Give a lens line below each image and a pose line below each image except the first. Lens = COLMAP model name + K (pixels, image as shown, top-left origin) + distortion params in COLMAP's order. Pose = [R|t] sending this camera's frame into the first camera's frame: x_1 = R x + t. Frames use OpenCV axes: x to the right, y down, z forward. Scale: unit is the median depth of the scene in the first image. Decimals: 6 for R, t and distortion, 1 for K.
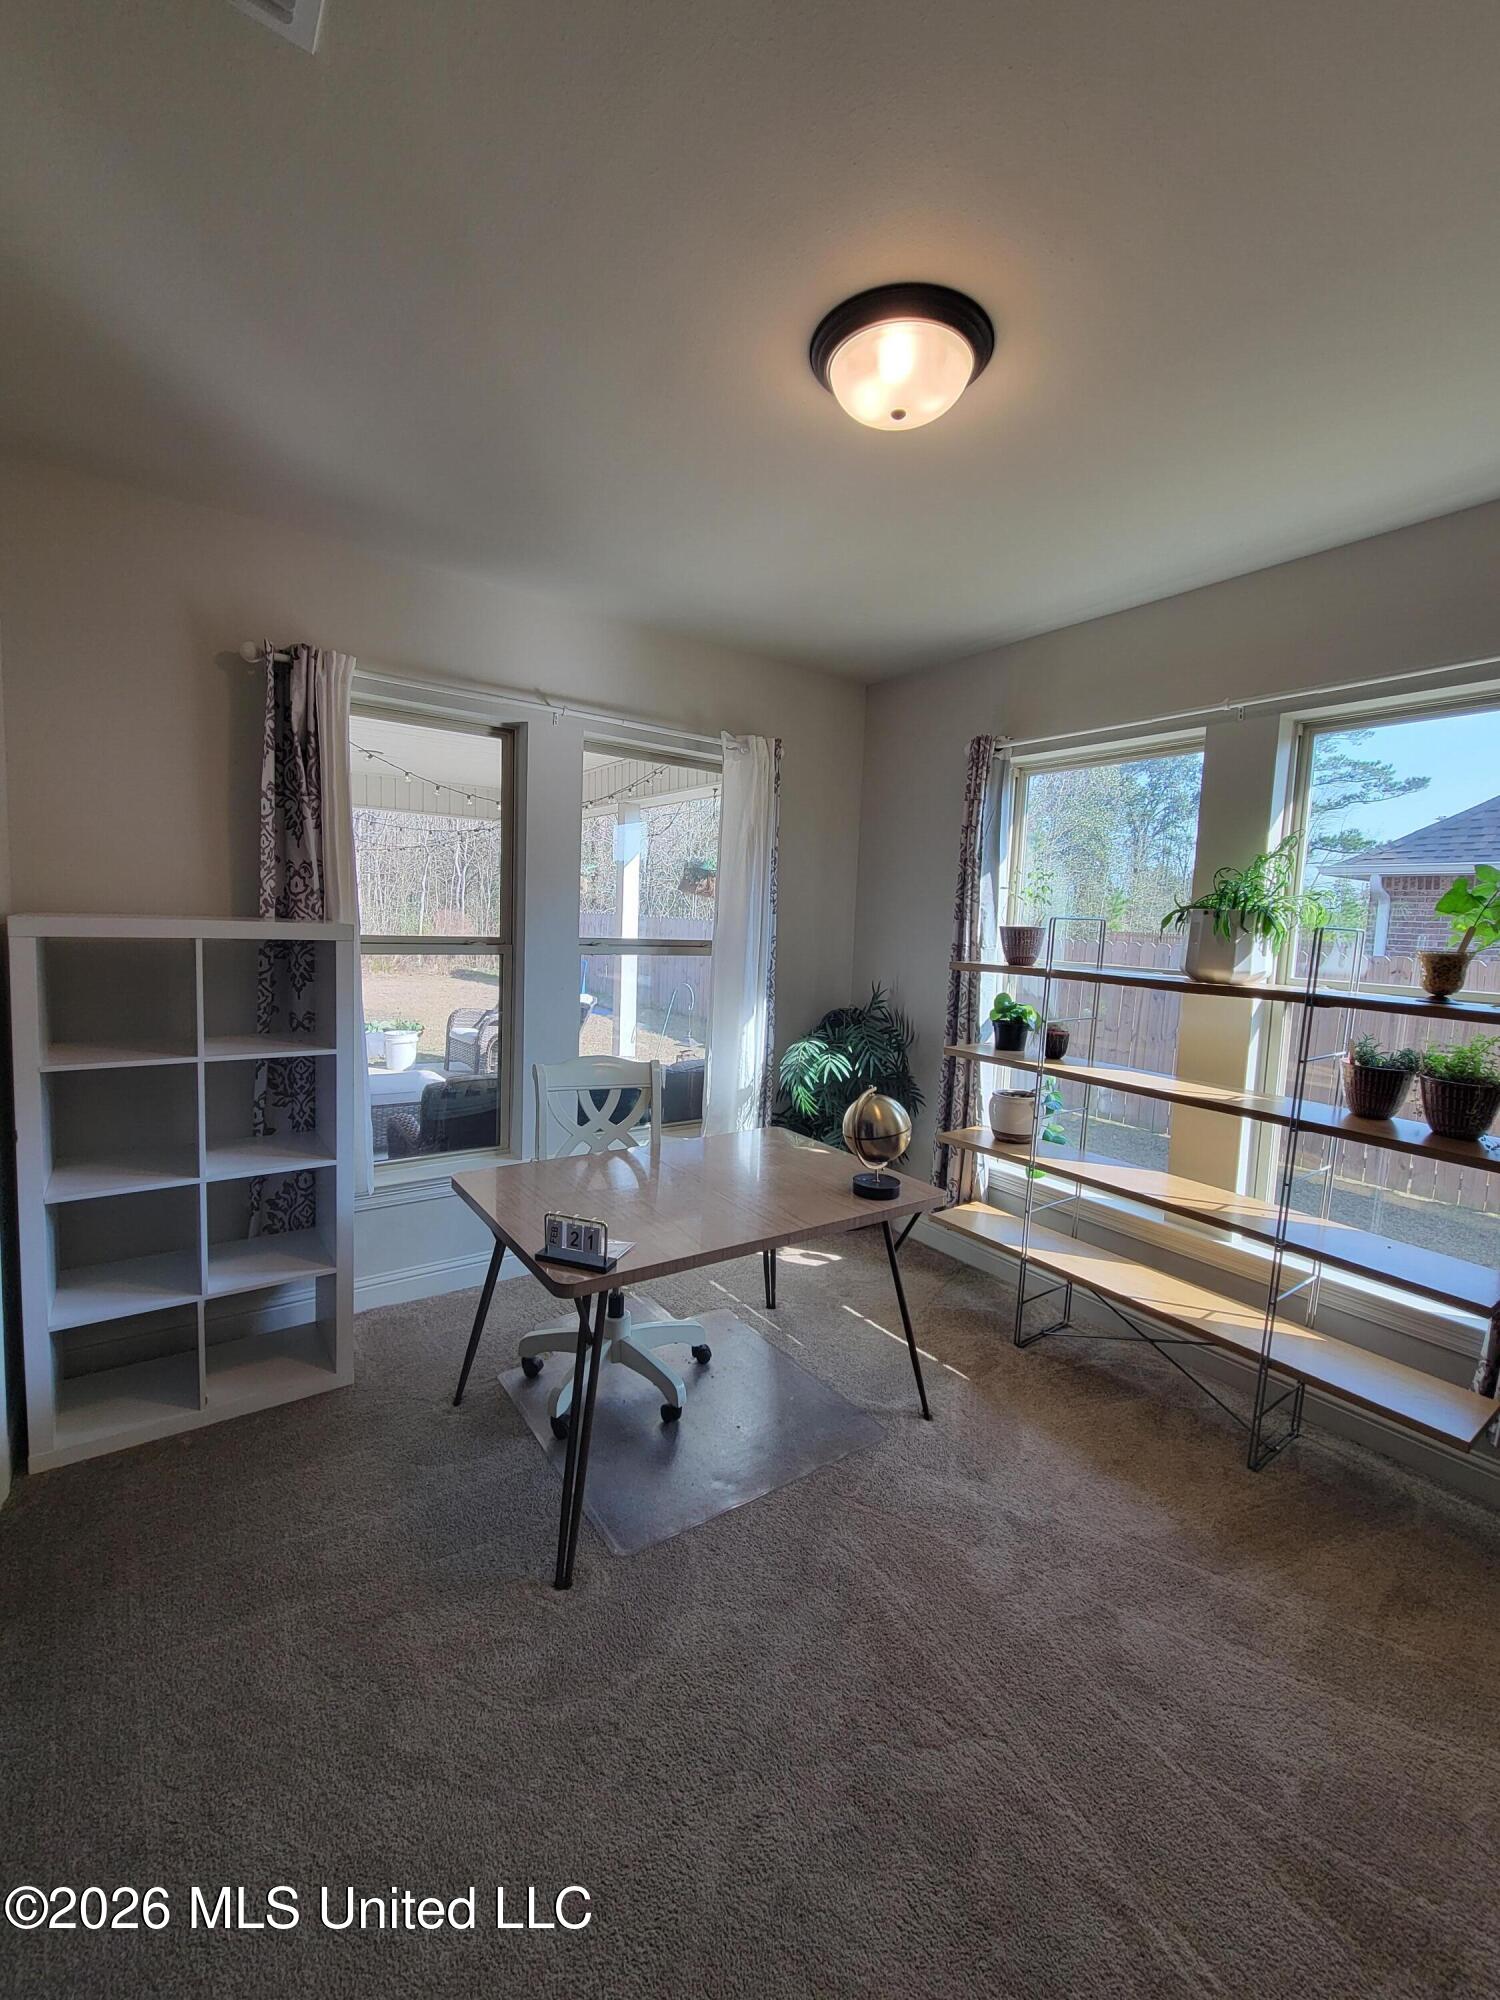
lens RADIAL K [[815.9, 0, 749.1], [0, 815.9, 989.8], [0, 0, 1]] dist [0.002605, -0.003967]
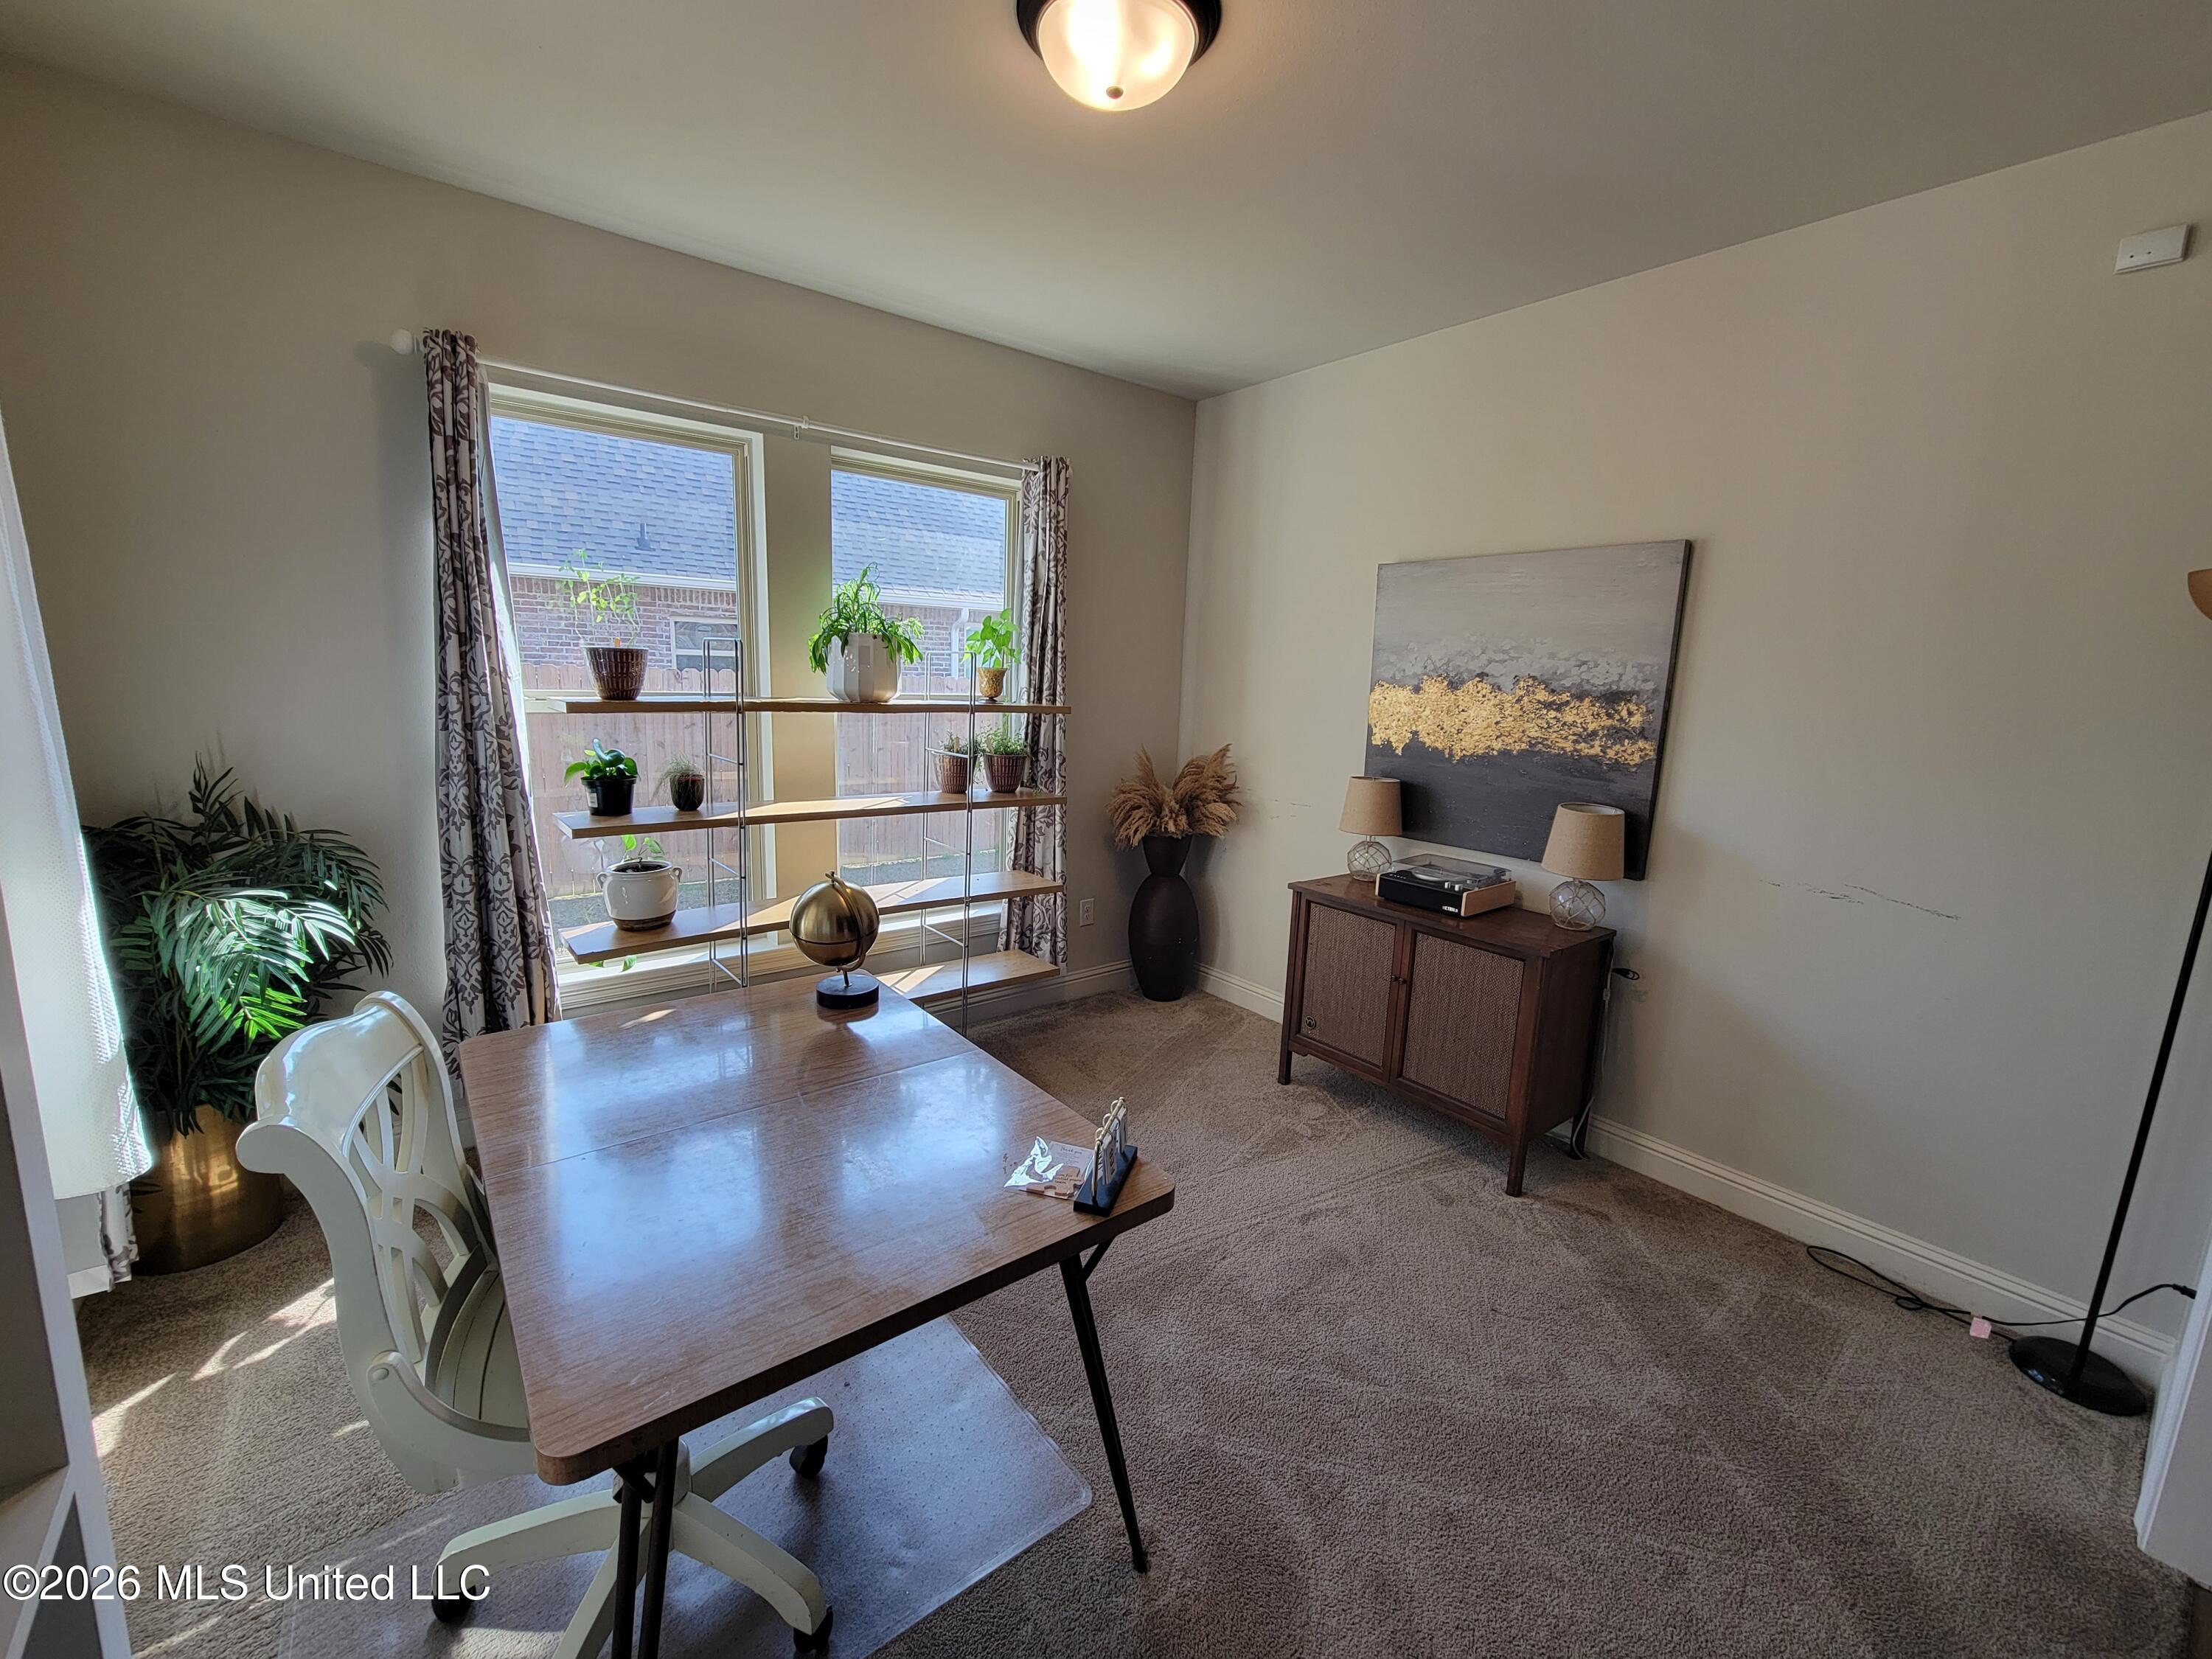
lens RADIAL K [[902.4, 0, 1089.9], [0, 902.4, 829.7], [0, 0, 1]] dist [0.002605, -0.003967]
pose [[-0.054346, -0.225339, 0.972764, -0.573077], [0.048217, 0.972475, 0.227966, -0.089304], [-0.997357, 0.059293, -0.041984, 0.665303]]
